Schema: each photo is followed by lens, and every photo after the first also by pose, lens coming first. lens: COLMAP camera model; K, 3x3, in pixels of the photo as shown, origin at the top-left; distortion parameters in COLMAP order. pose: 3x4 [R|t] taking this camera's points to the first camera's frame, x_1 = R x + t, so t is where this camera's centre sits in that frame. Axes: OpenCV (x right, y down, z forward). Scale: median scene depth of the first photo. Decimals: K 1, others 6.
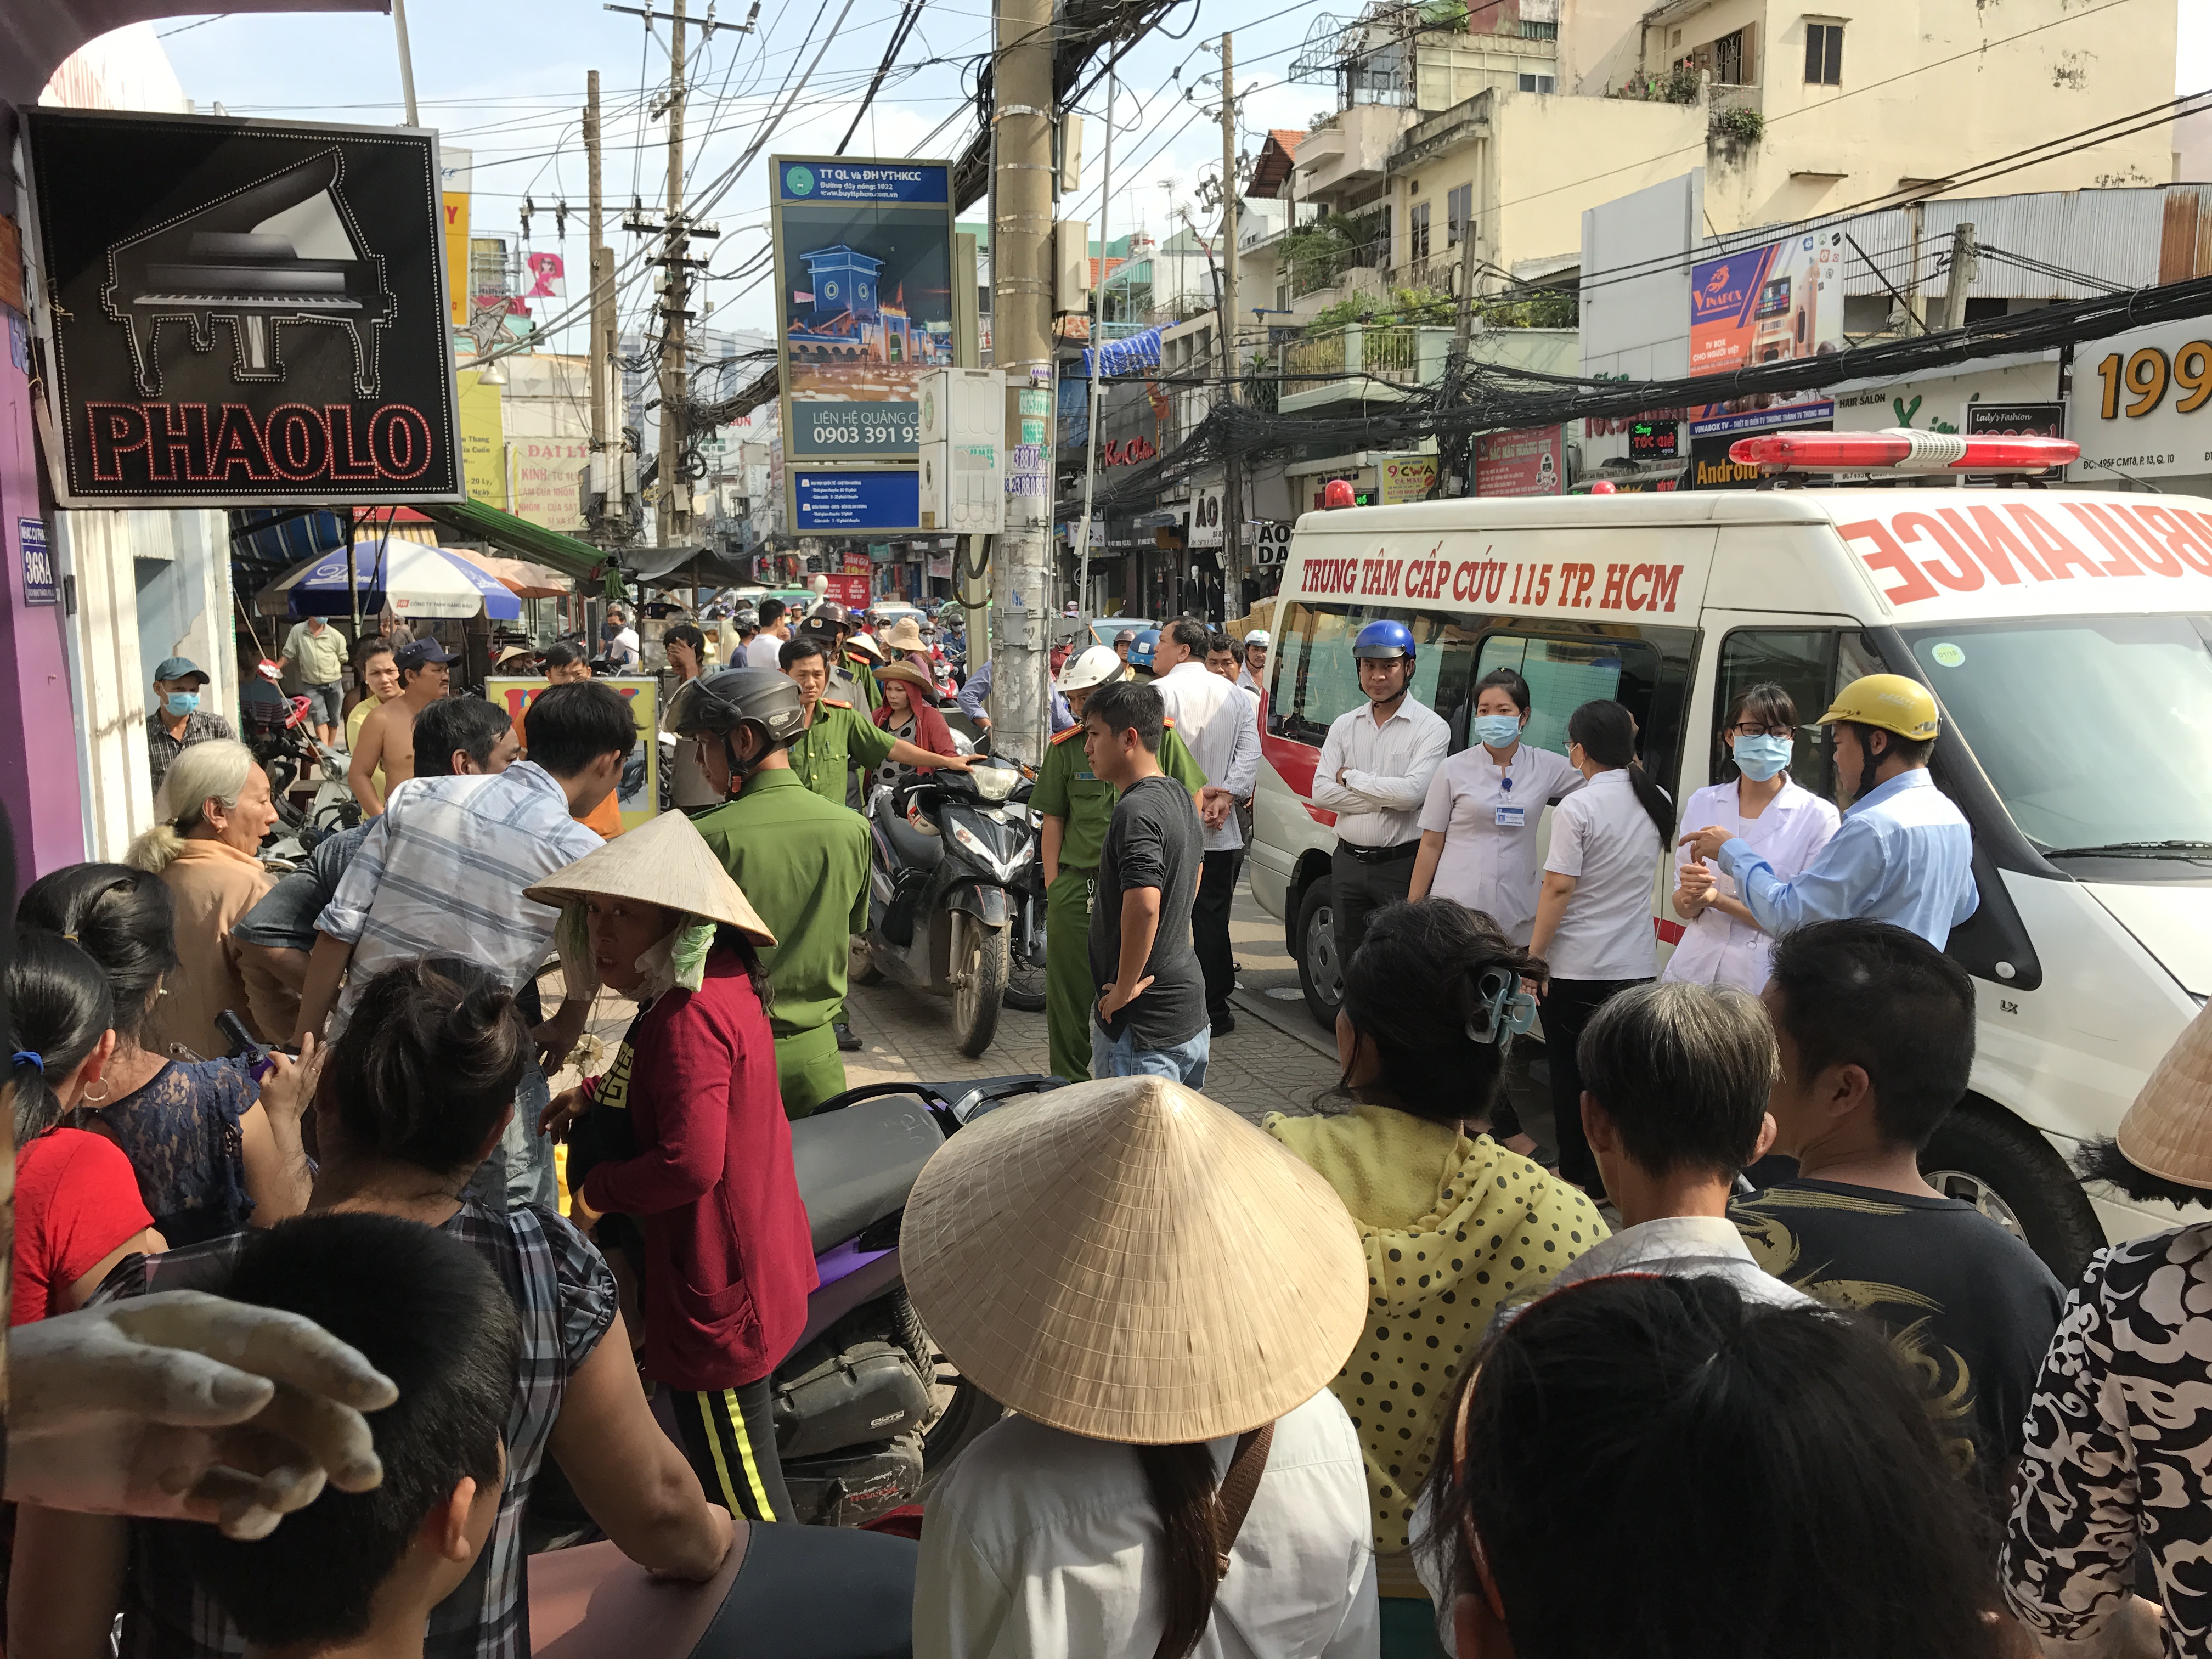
lens RADIAL K [[1814.4, 0, 1105.4], [0, 1814.4, 838.9], [0, 0, 1]] dist [0.008405, -0.001145]
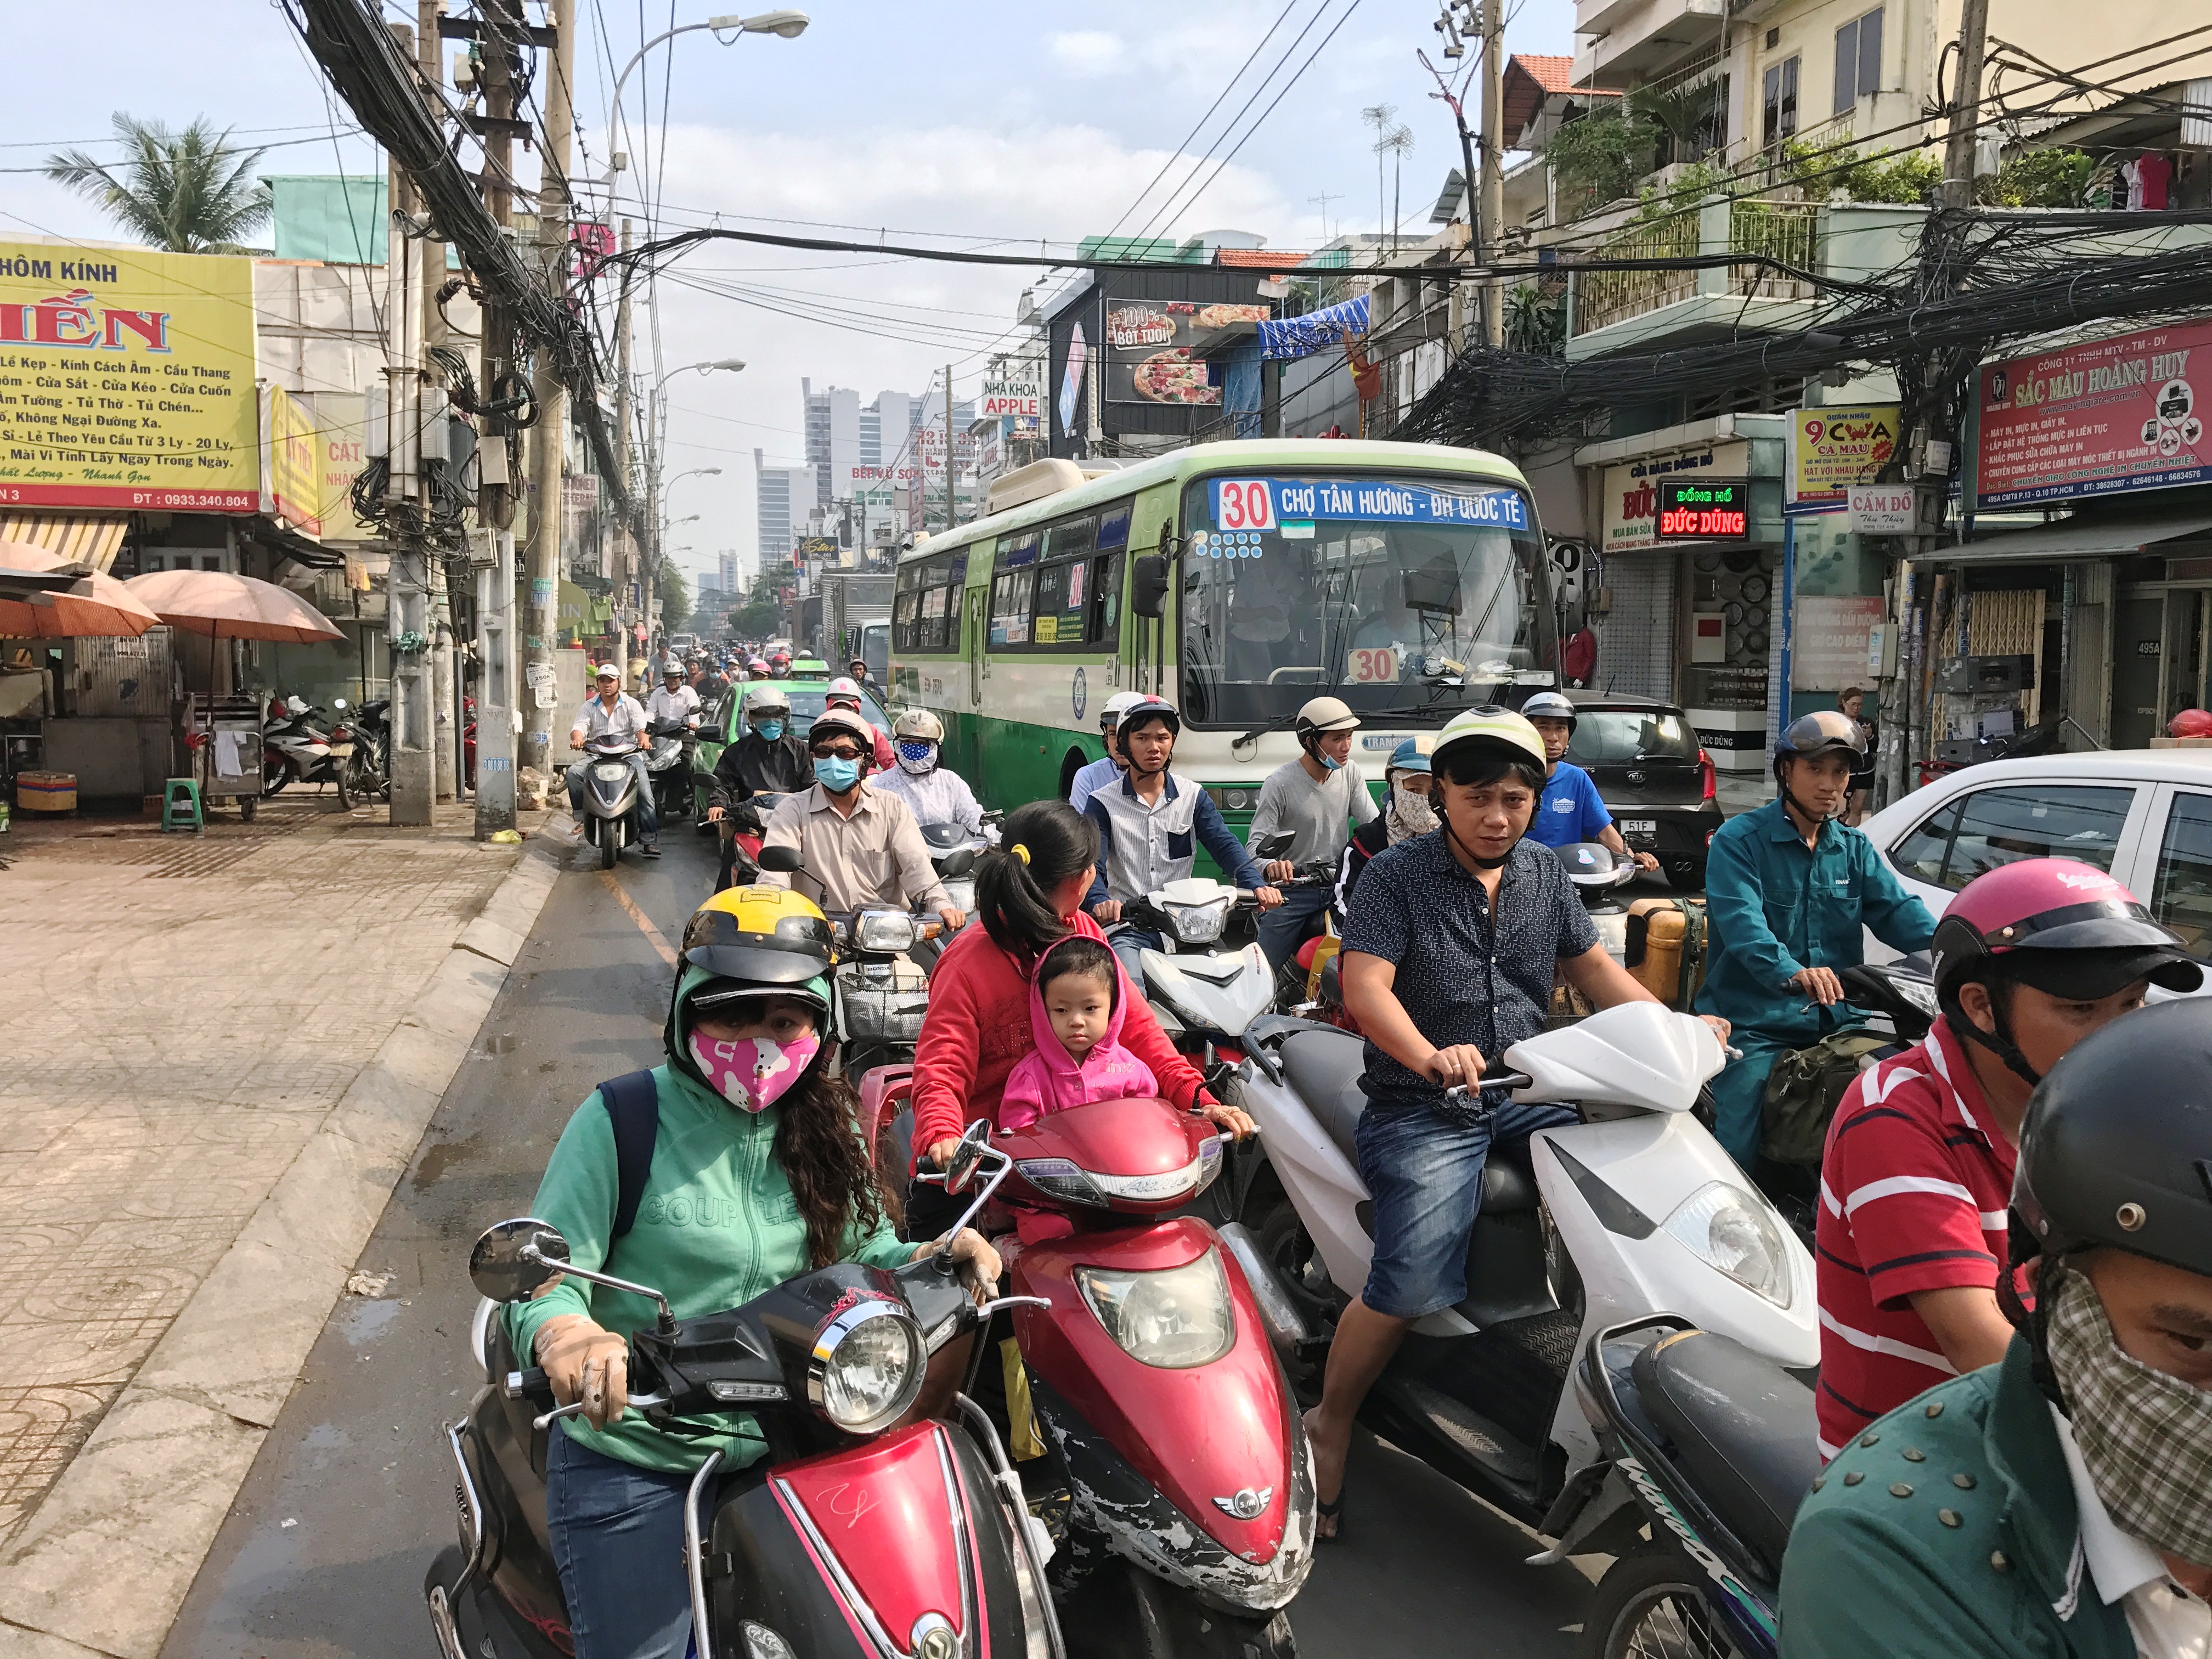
lens RADIAL K [[1814.4, 0, 1094.5], [0, 1814.4, 827.2], [0, 0, 1]] dist [0.008405, -0.001145]
pose [[0.994291, 0.026246, -0.103420, 0.004385], [-0.030354, 0.998803, -0.038350, -0.050112], [0.102289, 0.041270, 0.993898, 0.384893]]
